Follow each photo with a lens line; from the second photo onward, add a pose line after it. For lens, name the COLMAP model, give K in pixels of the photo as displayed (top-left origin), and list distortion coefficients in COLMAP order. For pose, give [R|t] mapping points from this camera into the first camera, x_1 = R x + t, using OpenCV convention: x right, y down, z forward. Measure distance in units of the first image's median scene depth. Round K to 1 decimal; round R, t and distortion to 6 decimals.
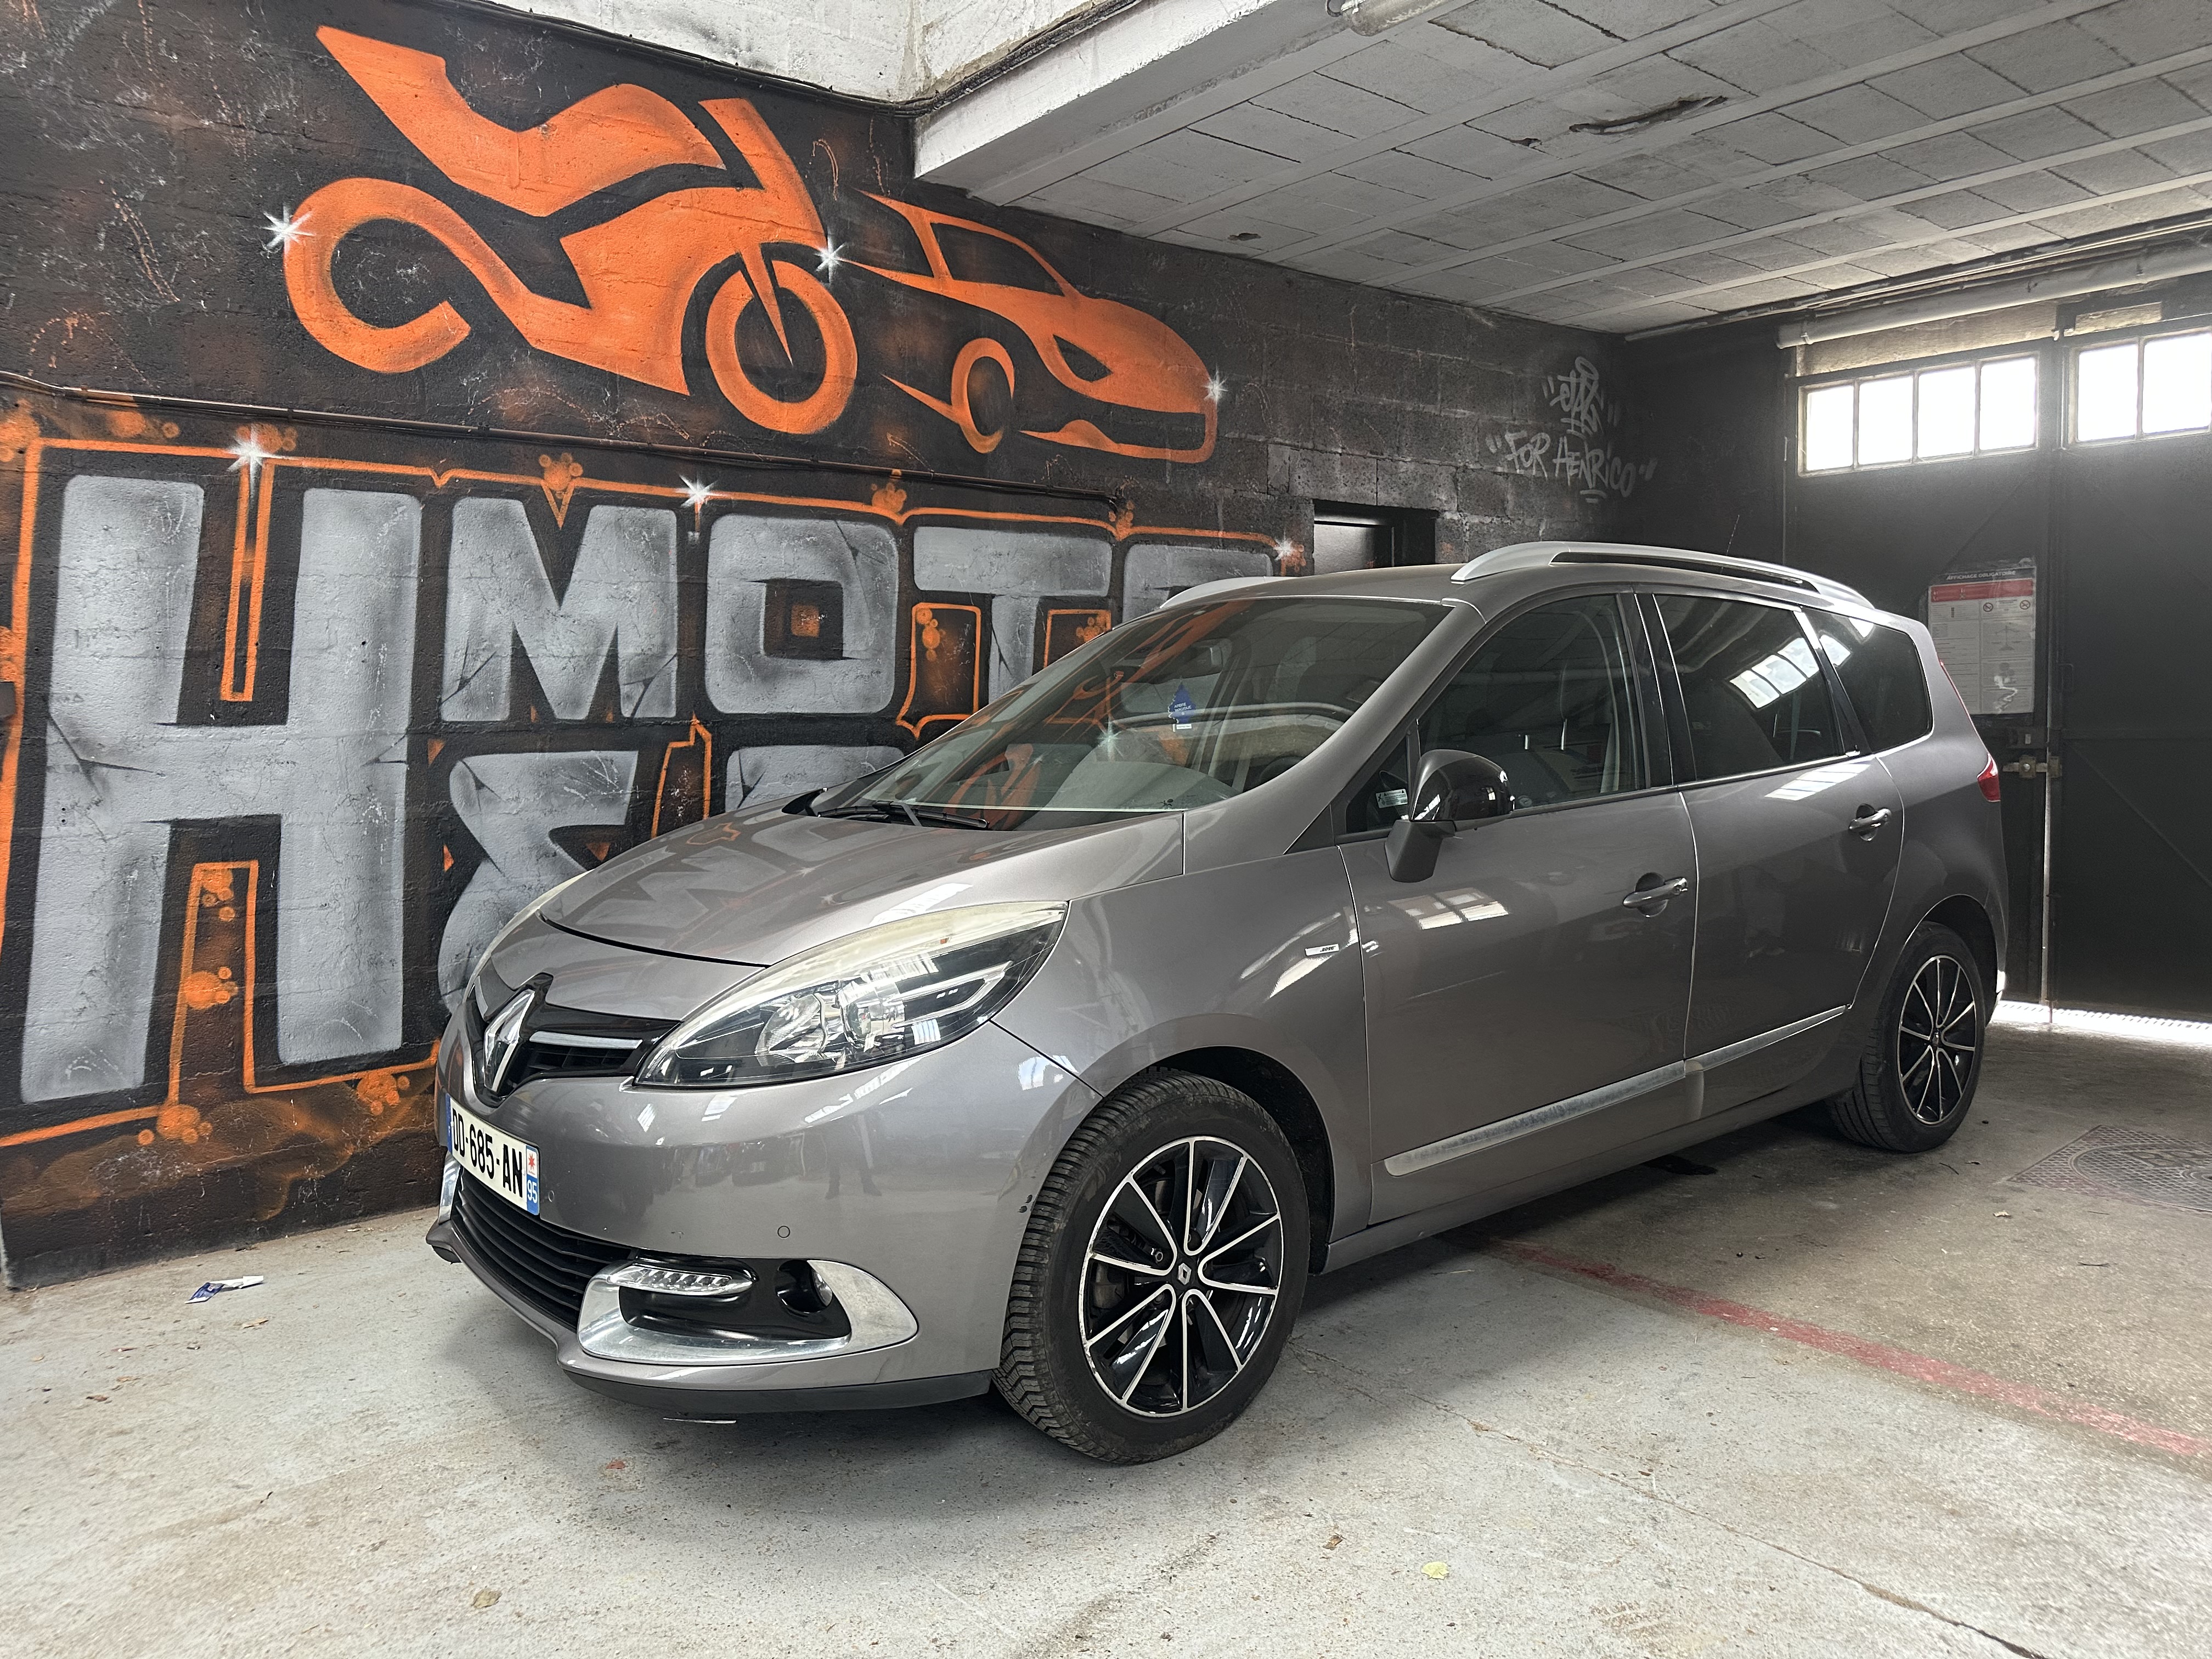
lens RADIAL K [[1557.7, 0, 1099.6], [0, 1557.7, 831.8], [0, 0, 1]] dist [0.042400, -0.055517]
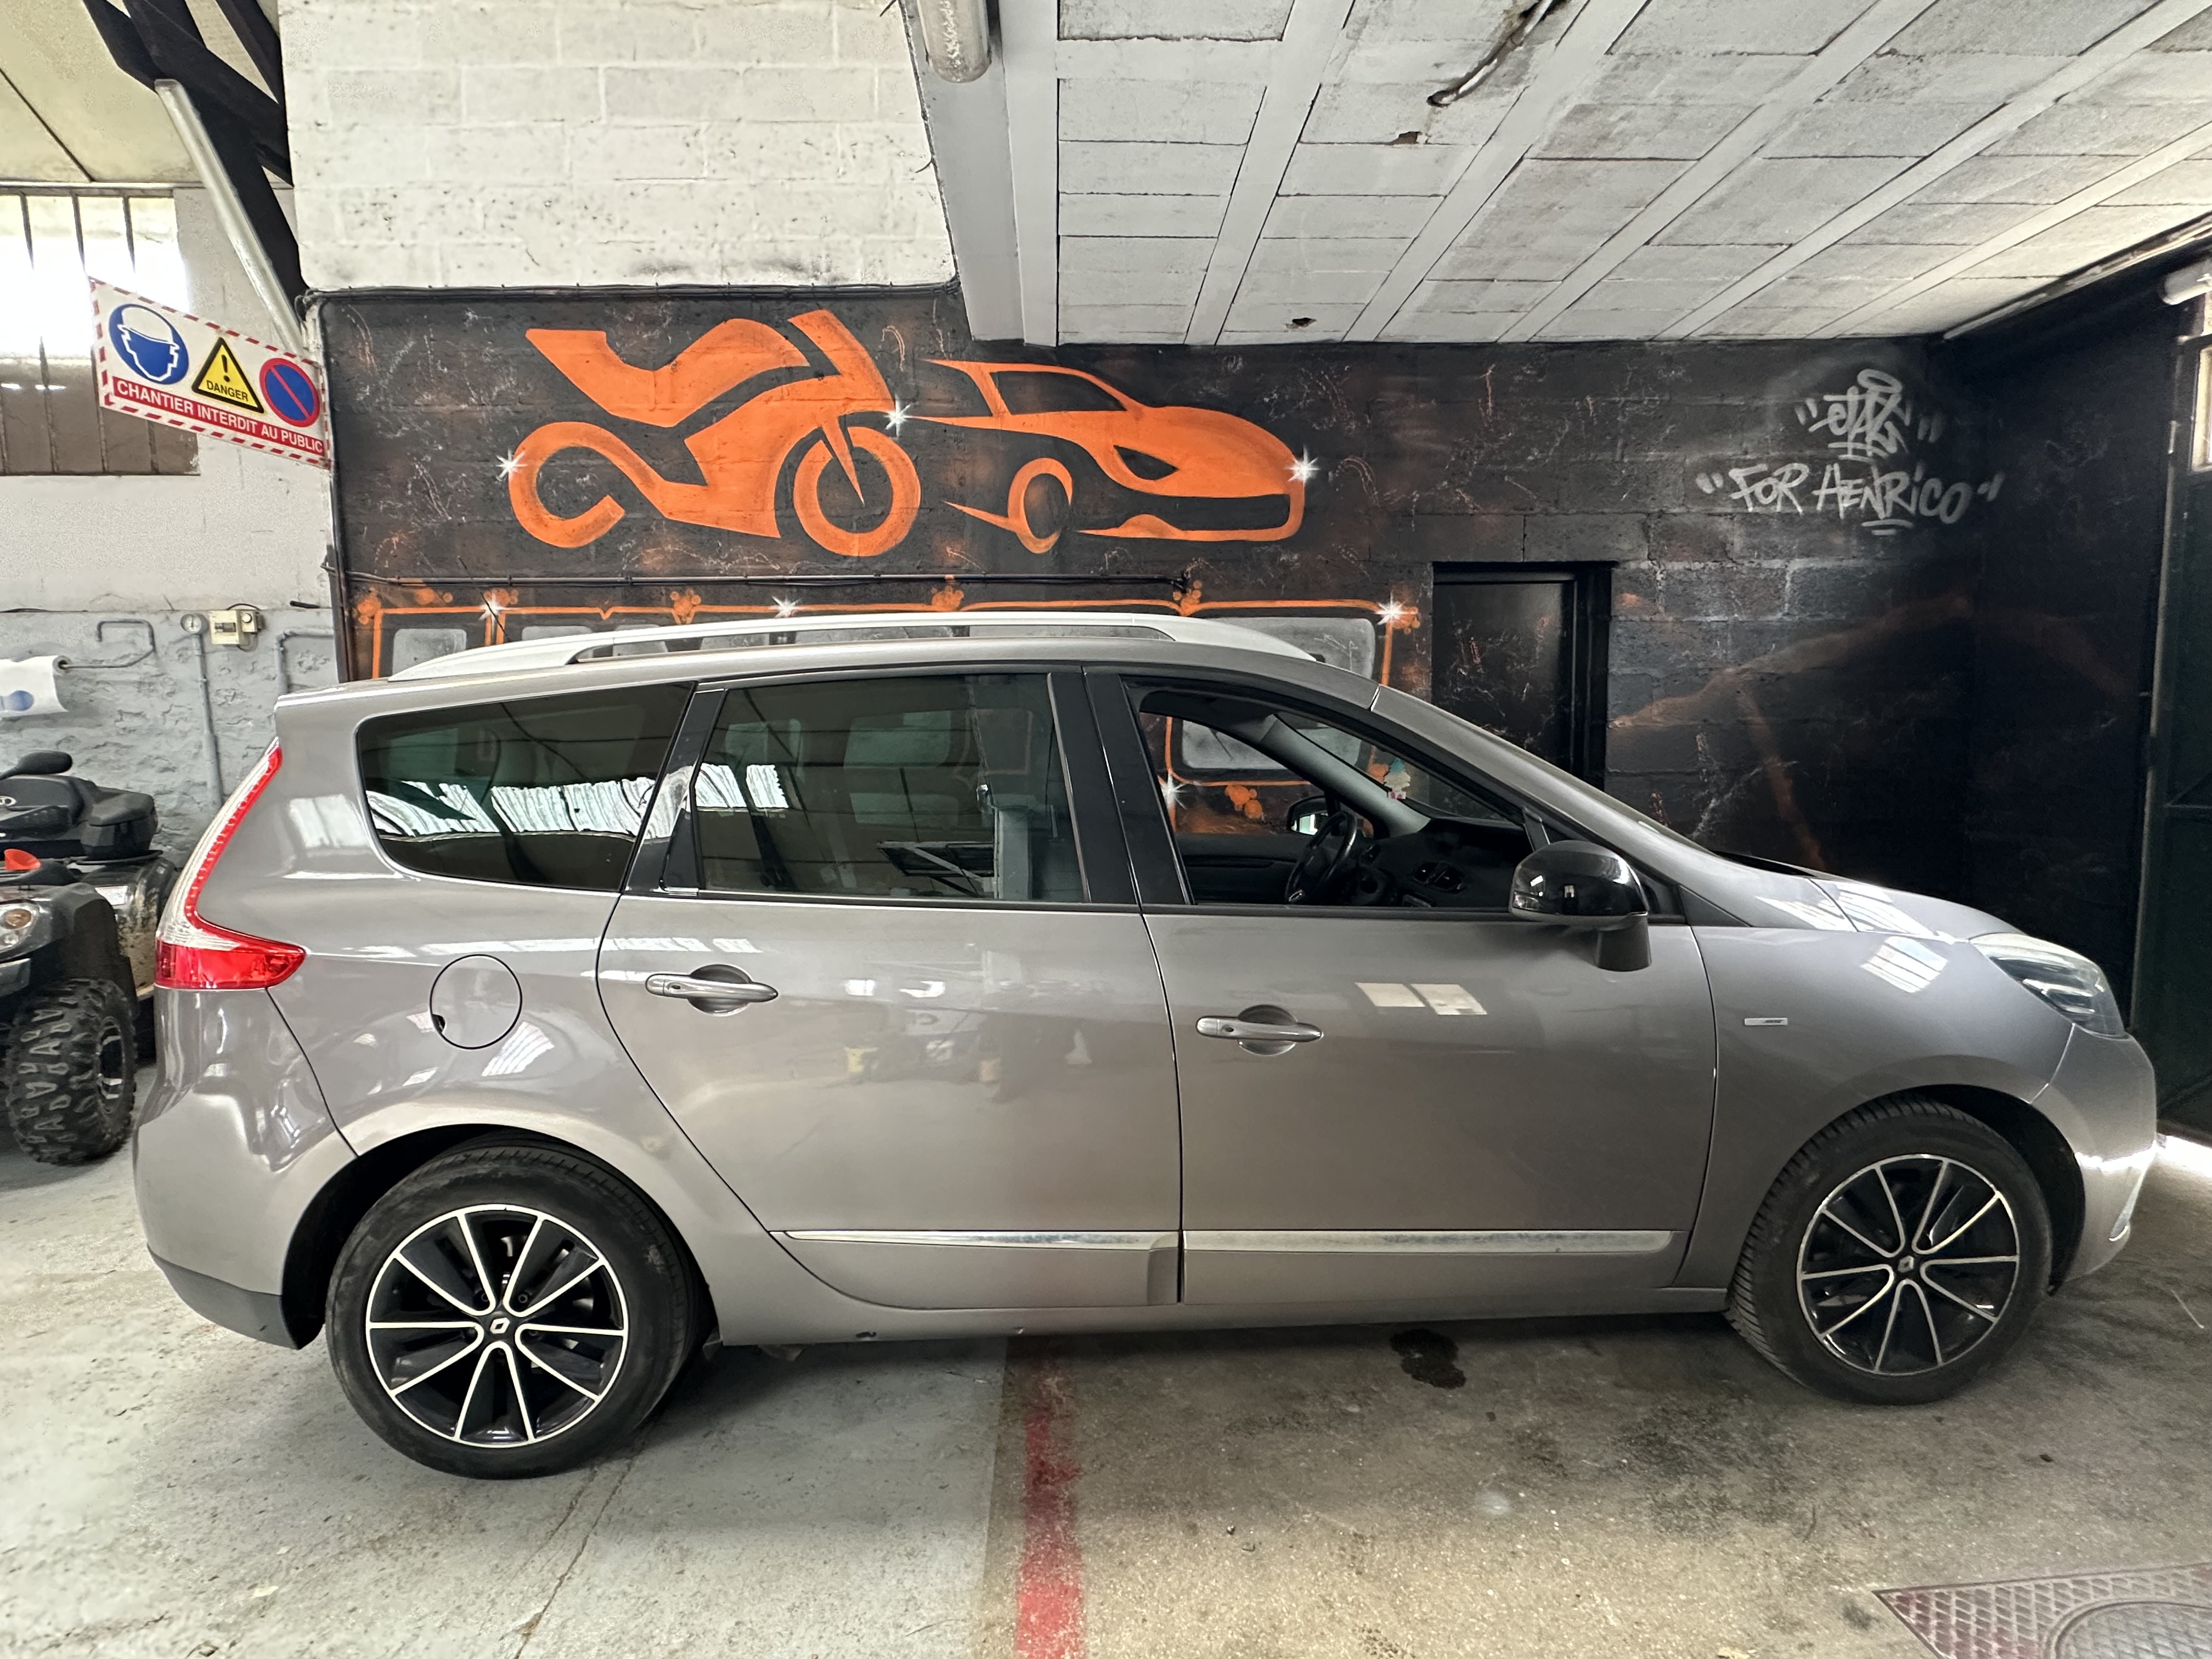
lens RADIAL K [[1010.8, 0, 1101.4], [0, 1010.8, 833.1], [0, 0, 1]] dist [-0.003139, 0.001875]
pose [[0.797445, 0.066854, -0.599677, 0.547539], [-0.051619, 0.997758, 0.042591, -0.077602], [0.601180, -0.003009, 0.799108, 0.492459]]
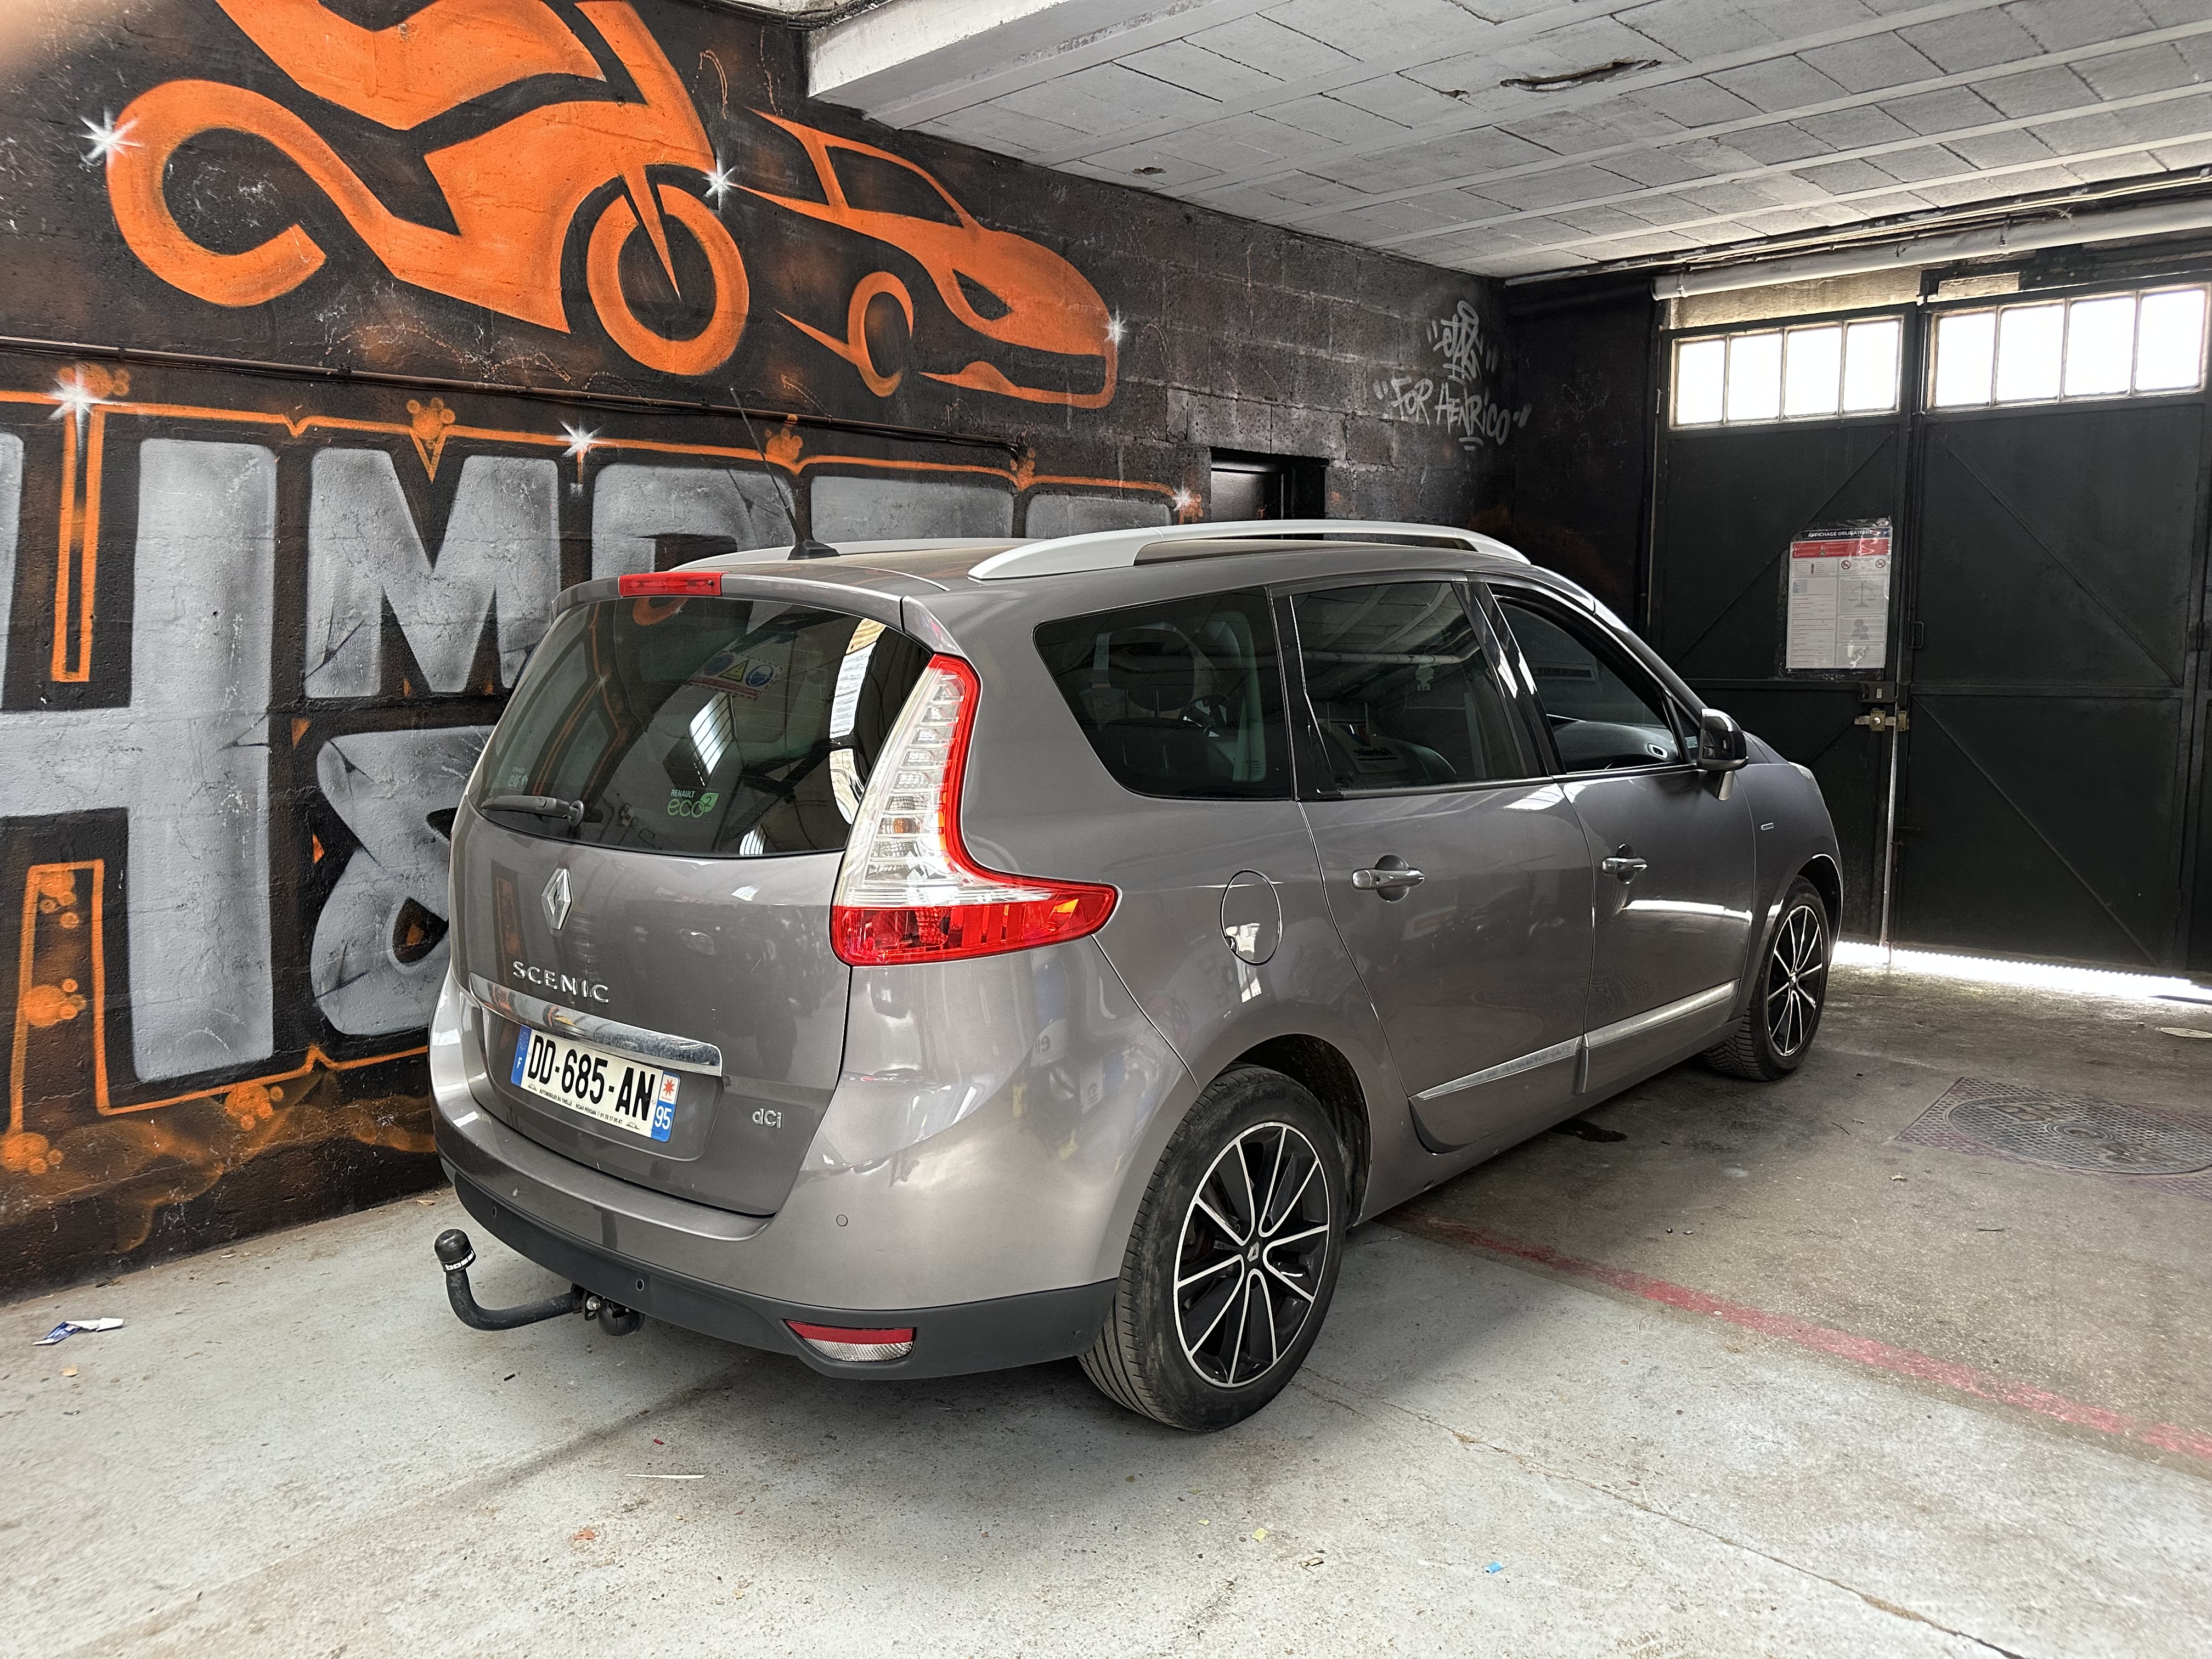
lens RADIAL K [[1557.7, 0, 1109.0], [0, 1557.7, 841.4], [0, 0, 1]] dist [0.042400, -0.055517]
pose [[0.992102, -0.008798, 0.125123, -0.072328], [0.000374, 0.997740, 0.067189, -0.047784], [-0.125432, -0.066612, 0.989864, 0.038407]]
